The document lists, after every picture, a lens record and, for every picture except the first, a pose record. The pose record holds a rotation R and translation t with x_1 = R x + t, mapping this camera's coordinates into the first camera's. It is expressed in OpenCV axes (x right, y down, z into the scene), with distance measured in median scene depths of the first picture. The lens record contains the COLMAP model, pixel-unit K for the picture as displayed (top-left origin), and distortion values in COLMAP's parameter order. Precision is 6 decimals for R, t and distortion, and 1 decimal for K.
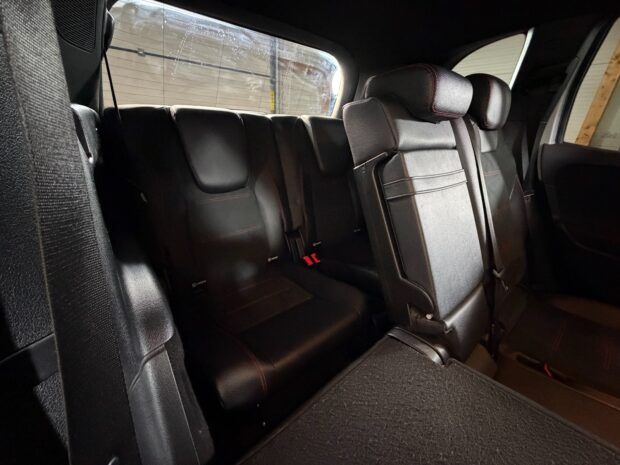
lens RADIAL K [[251.6, 0, 315.3], [0, 251.6, 233.4], [0, 0, 1]] dist [-0.003561, -0.000383]
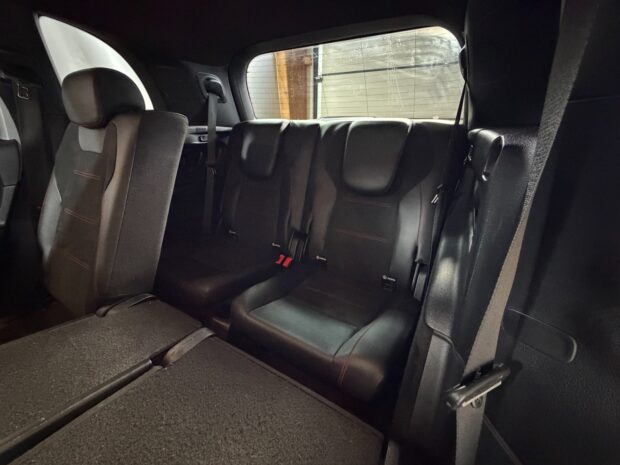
lens RADIAL K [[251.6, 0, 314.0], [0, 251.6, 231.7], [0, 0, 1]] dist [-0.003561, -0.000383]
pose [[0.345859, 0.313633, -0.884317, 0.388795], [-0.368060, 0.912290, 0.179605, -0.096682], [0.863083, 0.263364, 0.430960, 0.283261]]
